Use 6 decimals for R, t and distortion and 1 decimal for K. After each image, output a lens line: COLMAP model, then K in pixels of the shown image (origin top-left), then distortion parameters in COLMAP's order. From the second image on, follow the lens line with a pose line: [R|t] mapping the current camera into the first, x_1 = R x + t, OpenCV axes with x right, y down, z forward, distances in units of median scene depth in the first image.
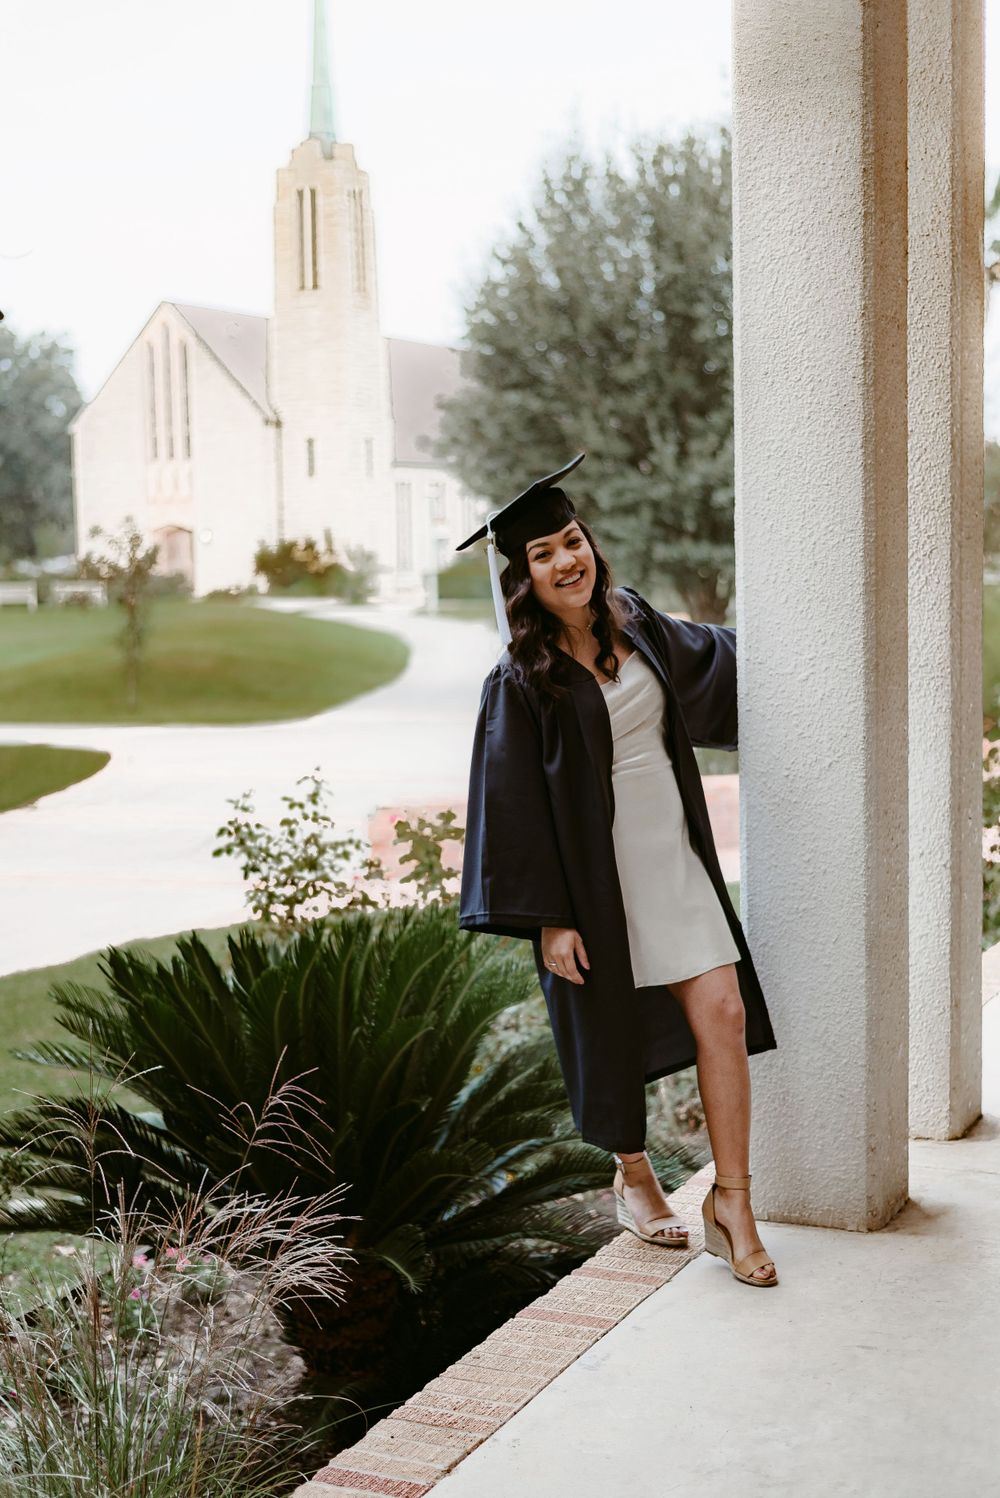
lens RADIAL K [[2153.6, 0, 499.3], [0, 2153.6, 803.5], [0, 0, 1]] dist [0.011429, 0.012952]
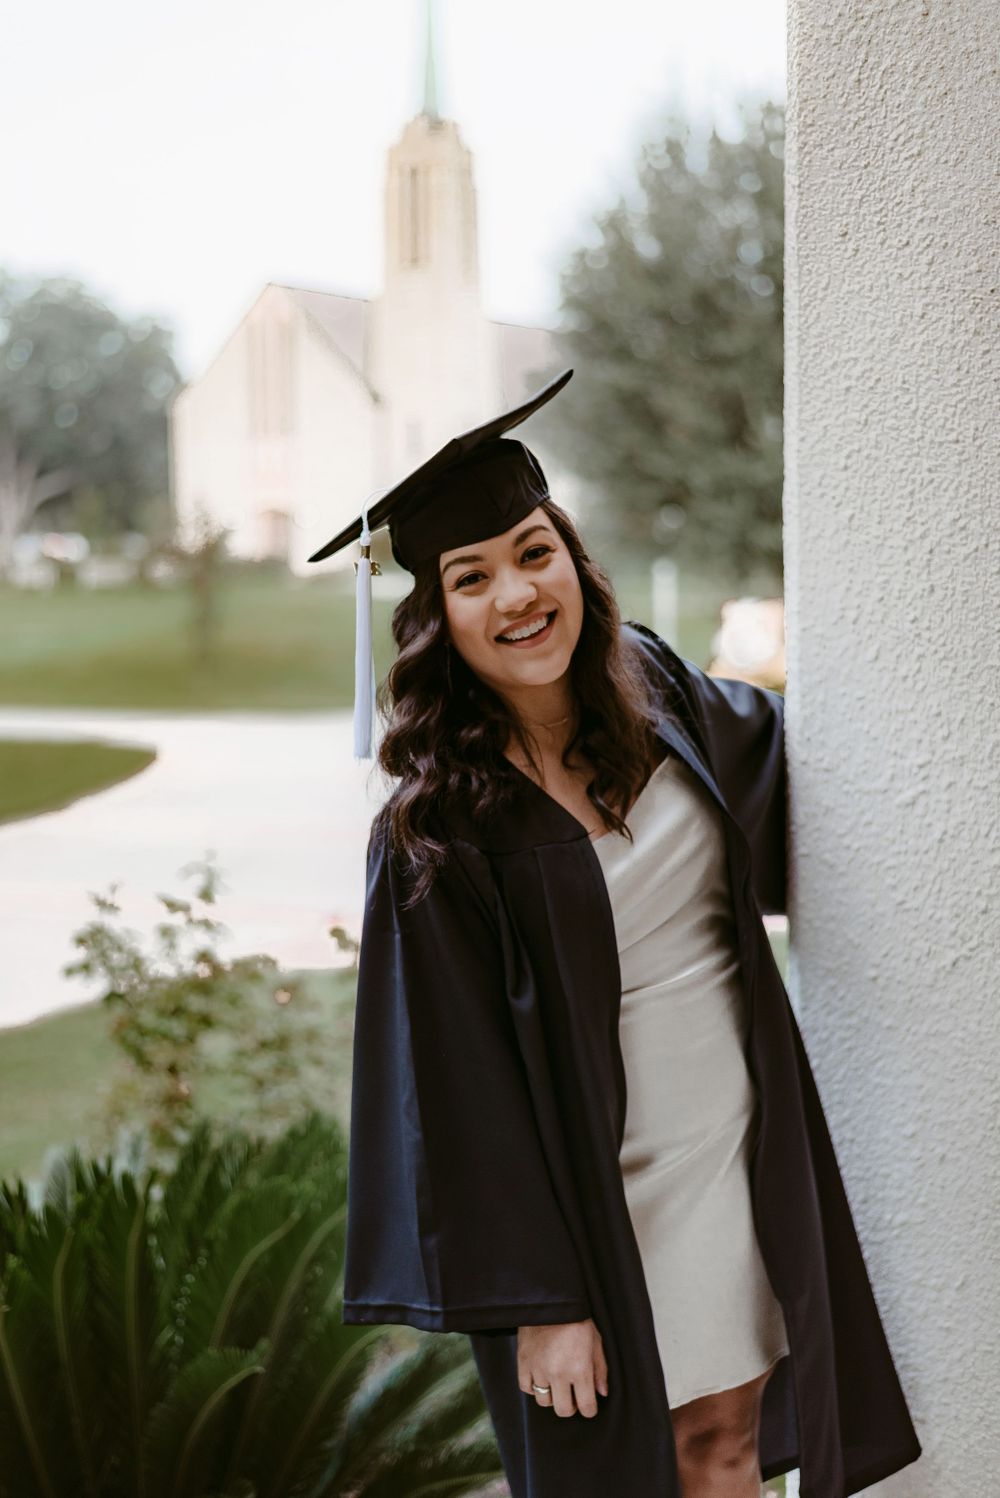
lens RADIAL K [[2166.6, 0, 457.2], [0, 2166.6, 798.4], [0, 0, 1]] dist [0.002372, 0.024538]
pose [[0.997743, 0.011872, -0.066085, 0.048617], [-0.011481, 0.999914, 0.006295, -0.045714], [0.066154, -0.005522, 0.997794, 0.339203]]
